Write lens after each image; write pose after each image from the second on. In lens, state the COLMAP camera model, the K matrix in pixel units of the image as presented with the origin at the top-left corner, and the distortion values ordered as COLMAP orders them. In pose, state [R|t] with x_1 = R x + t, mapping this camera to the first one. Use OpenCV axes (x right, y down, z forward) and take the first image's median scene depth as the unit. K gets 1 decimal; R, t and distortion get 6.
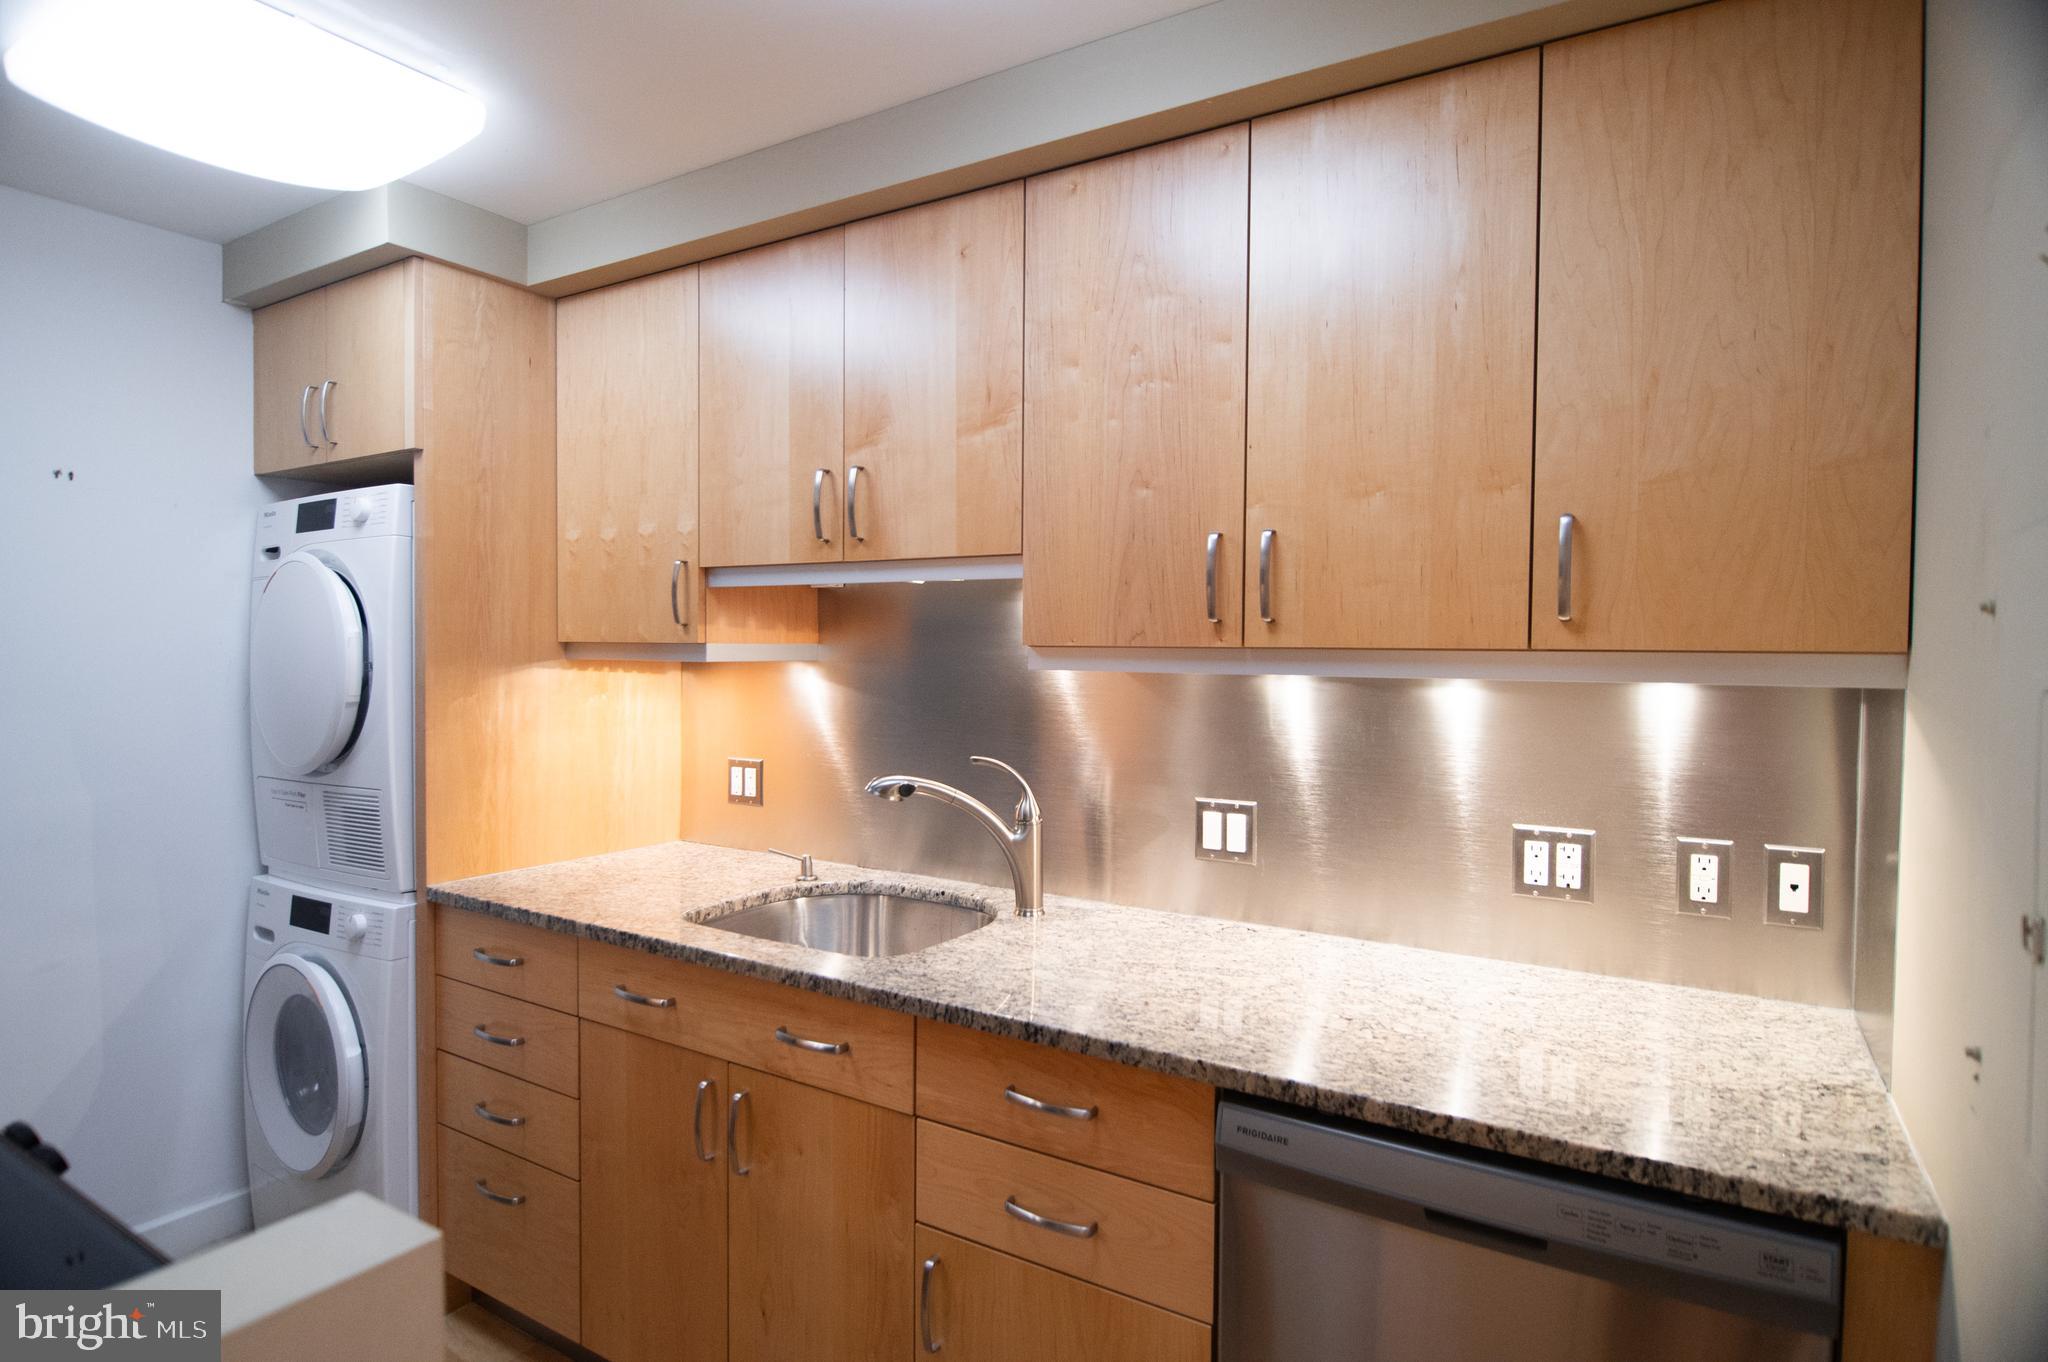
lens RADIAL K [[1087.6, 0, 1030.5], [0, 1087.6, 675.6], [0, 0, 1]] dist [0.002554, -0.012113]
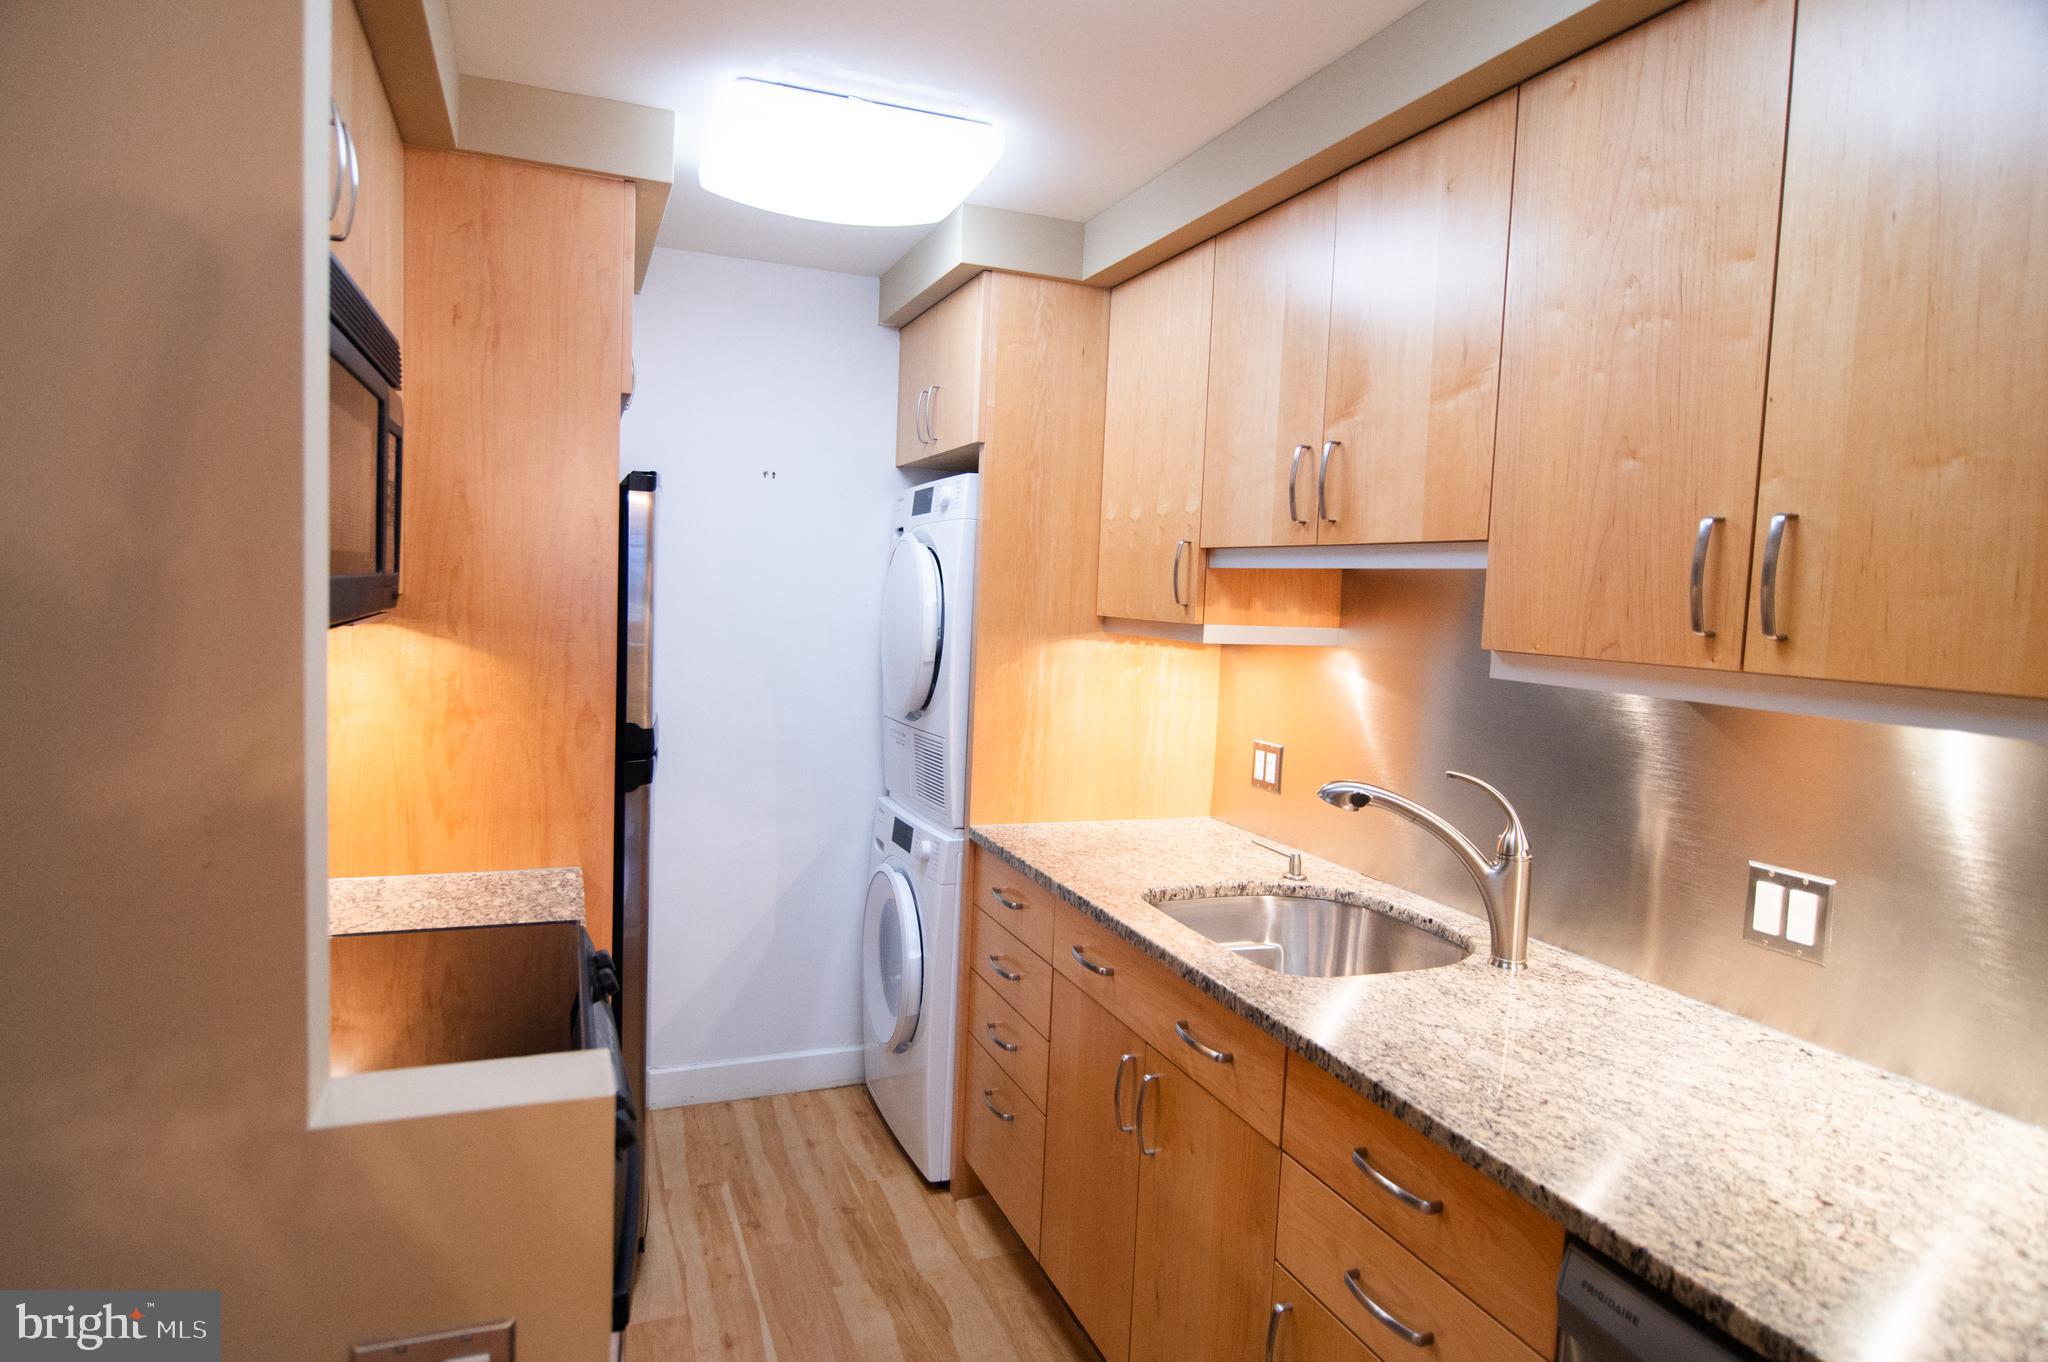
lens RADIAL K [[1160.5, 0, 1003.5], [0, 1160.5, 672.5], [0, 0, 1]] dist [-0.000068, -0.010066]
pose [[0.795698, 0.068925, -0.601759, 0.232491], [-0.050124, 0.997590, 0.047984, -0.032864], [0.603616, -0.008018, 0.797235, 0.055812]]
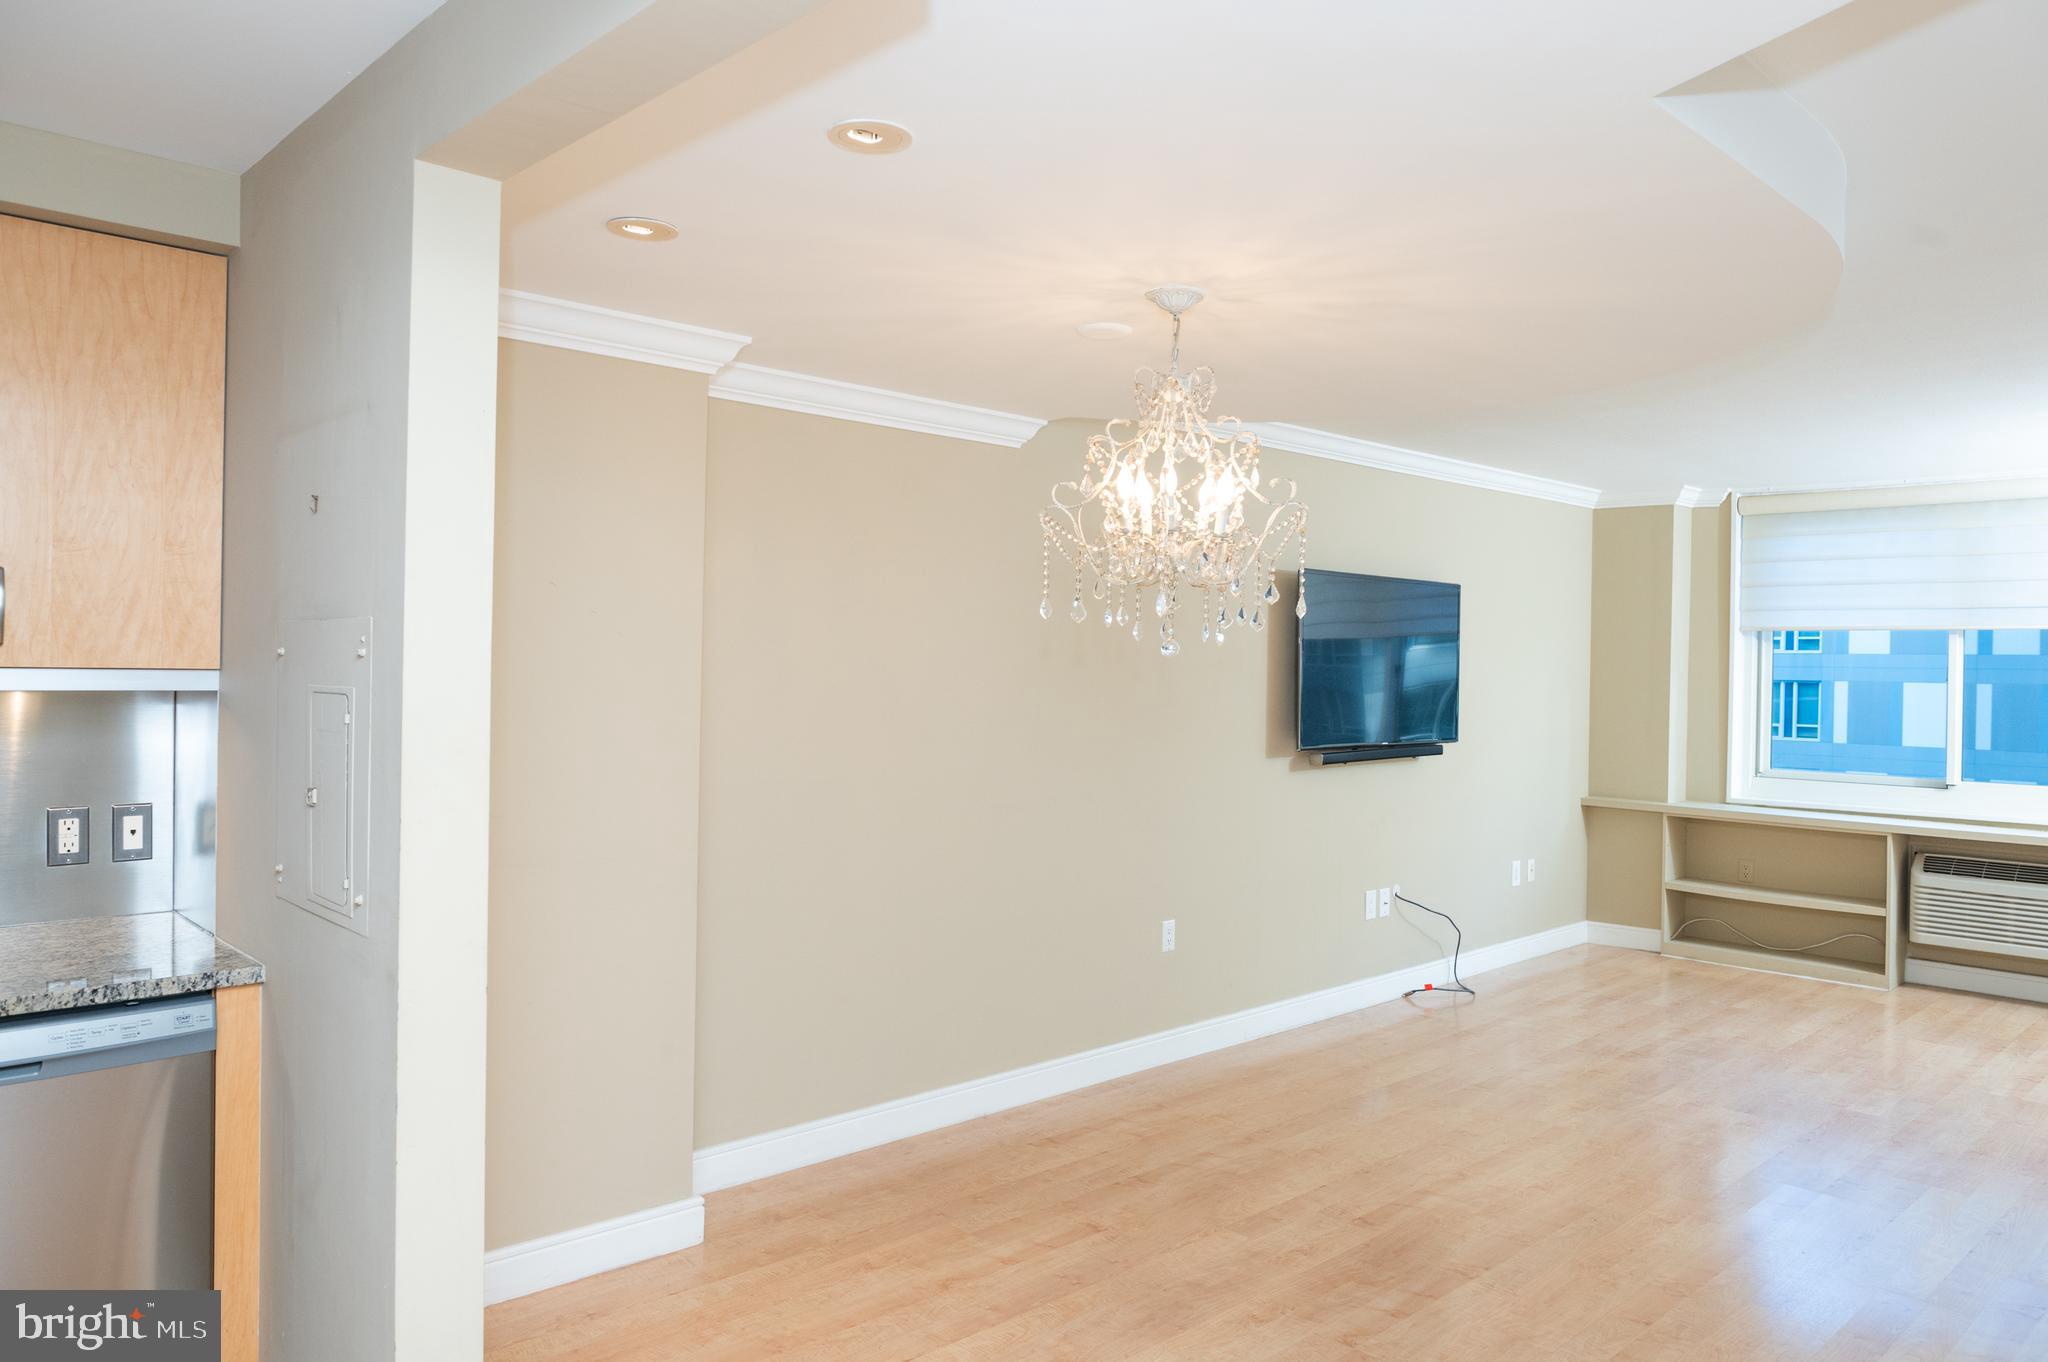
lens RADIAL K [[1372.3, 0, 1024.0], [0, 1372.3, 681.0], [0, 0, 1]] dist [-0.018909, -0.002725]
pose [[0.256452, -0.014737, 0.966445, -0.589443], [0.010243, 0.999869, 0.012529, -0.010401], [-0.966503, 0.006687, 0.256569, -0.480835]]
